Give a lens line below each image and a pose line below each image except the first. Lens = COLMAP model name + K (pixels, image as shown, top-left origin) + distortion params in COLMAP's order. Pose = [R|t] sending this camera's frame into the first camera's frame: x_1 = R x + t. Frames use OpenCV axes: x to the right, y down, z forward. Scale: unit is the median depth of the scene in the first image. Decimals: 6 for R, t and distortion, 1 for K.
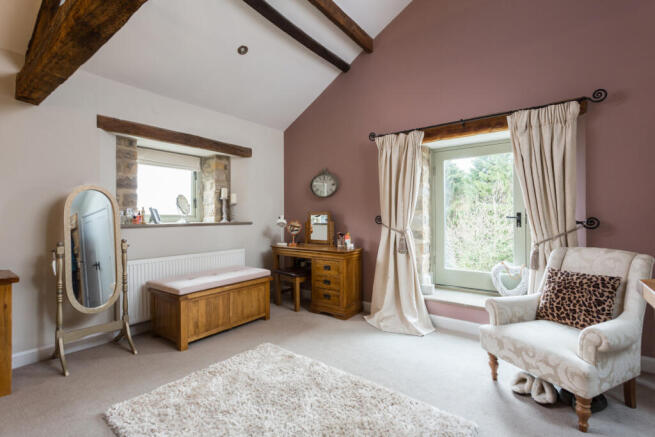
lens RADIAL K [[308.2, 0, 329.5], [0, 308.2, 216.0], [0, 0, 1]] dist [0.015853, 0.000634]
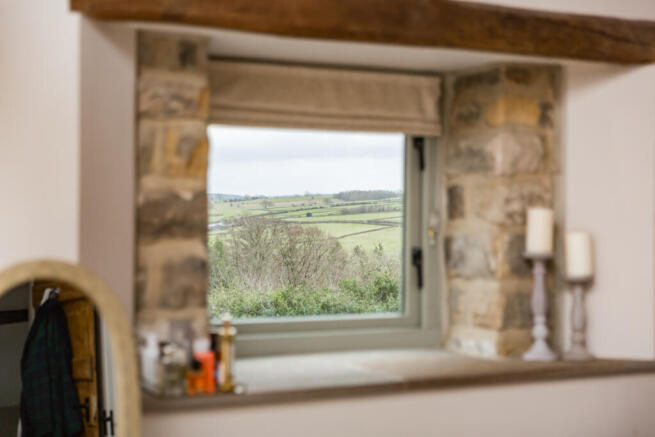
lens RADIAL K [[1095.8, 0, 327.5], [0, 1095.8, 219.1], [0, 0, 1]] dist [0.031688, 0.000000]
pose [[0.890747, 0.006405, -0.454455, -0.111032], [-0.011844, 0.999888, -0.009122, -0.072565], [0.454346, 0.013509, 0.890723, 0.207828]]
